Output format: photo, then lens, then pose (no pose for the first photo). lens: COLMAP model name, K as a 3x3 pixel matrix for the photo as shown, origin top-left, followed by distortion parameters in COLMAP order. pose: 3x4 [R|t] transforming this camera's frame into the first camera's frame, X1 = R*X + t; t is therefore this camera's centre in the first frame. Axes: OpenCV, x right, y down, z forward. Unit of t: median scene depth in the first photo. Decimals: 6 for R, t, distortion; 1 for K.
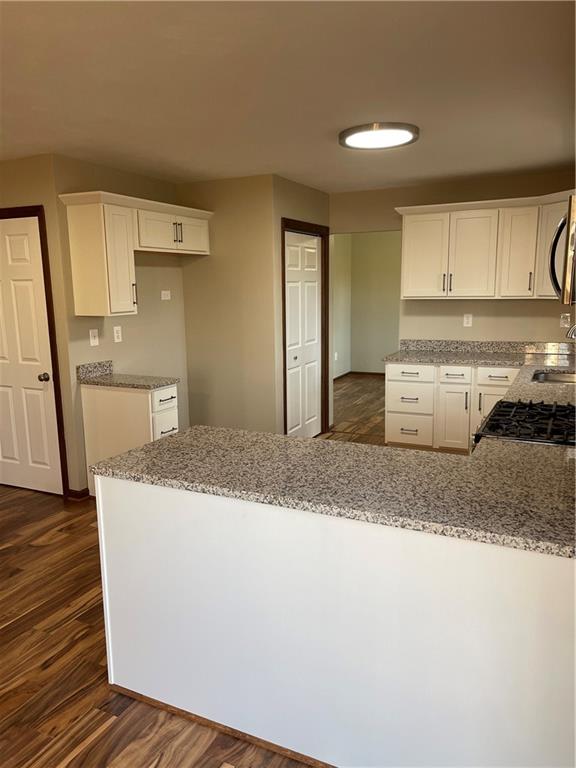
lens RADIAL K [[575.6, 0, 290.9], [0, 575.6, 387.6], [0, 0, 1]] dist [0.057036, -0.080314]
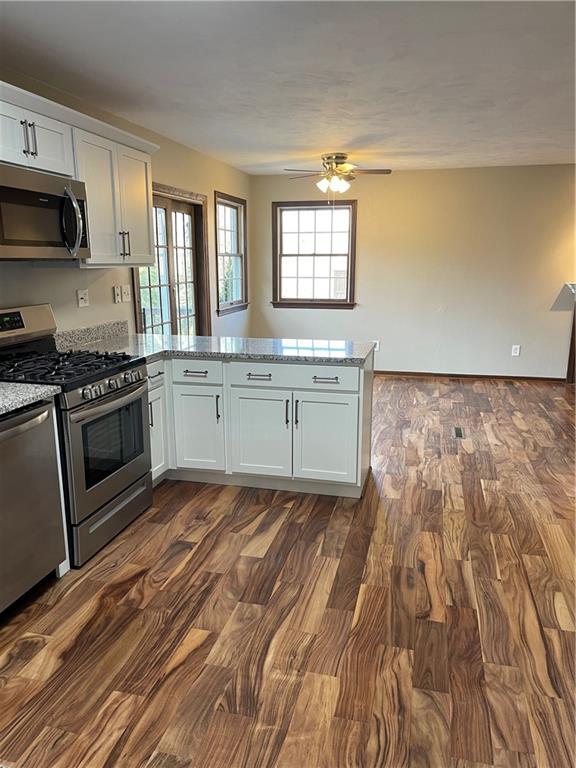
lens RADIAL K [[575.6, 0, 286.2], [0, 575.6, 389.0], [0, 0, 1]] dist [0.057036, -0.080314]
pose [[-0.979873, 0.056415, -0.191487, 0.127968], [-0.022507, 0.921899, 0.386777, -0.186118], [0.198351, 0.383302, -0.902074, 1.127463]]
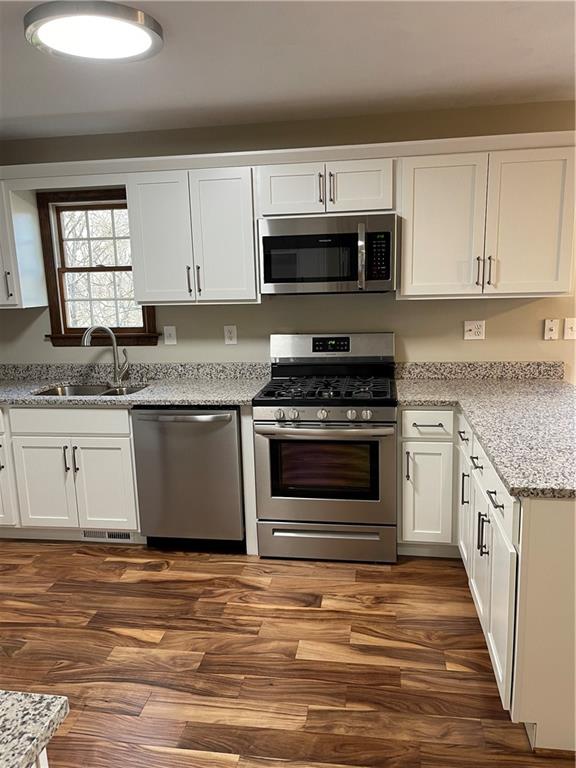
lens RADIAL K [[575.6, 0, 287.8], [0, 575.6, 382.7], [0, 0, 1]] dist [0.057036, -0.080314]
pose [[-0.285441, -0.147417, 0.946991, -0.365921], [0.197449, 0.957857, 0.208623, -0.123193], [-0.937837, 0.246532, -0.244304, 0.731738]]
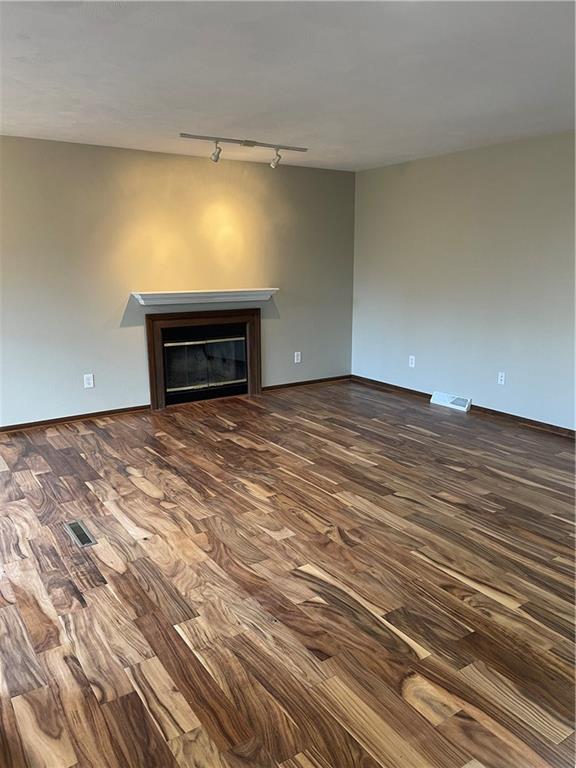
lens RADIAL K [[575.6, 0, 286.0], [0, 575.6, 387.3], [0, 0, 1]] dist [0.057036, -0.080314]
pose [[-0.510709, 0.198729, -0.836471, 0.041653], [-0.140085, 0.940683, 0.309017, -0.123361], [0.848265, 0.274994, -0.452576, 0.761576]]
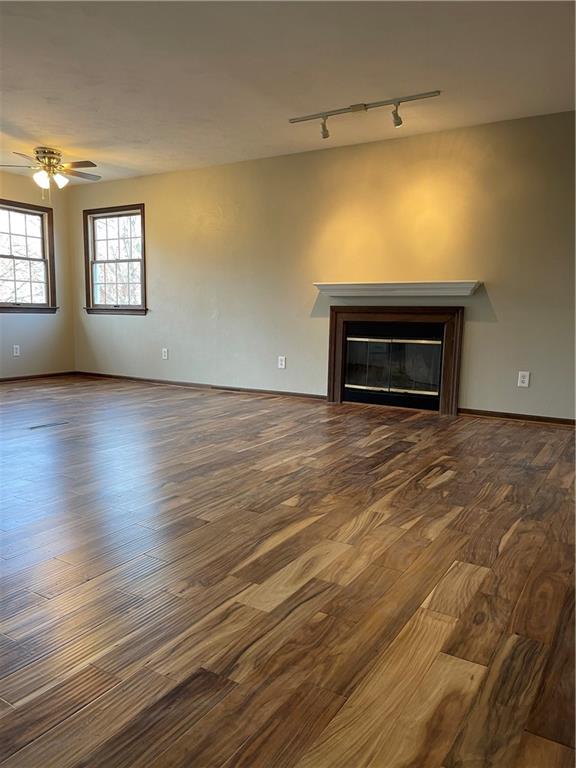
lens RADIAL K [[575.6, 0, 276.9], [0, 575.6, 389.5], [0, 0, 1]] dist [0.057036, -0.080314]
pose [[-0.993015, -0.017747, 0.116645, -0.806471], [0.018831, 0.952113, 0.305166, -0.065357], [-0.116475, 0.305231, -0.945128, 1.122067]]
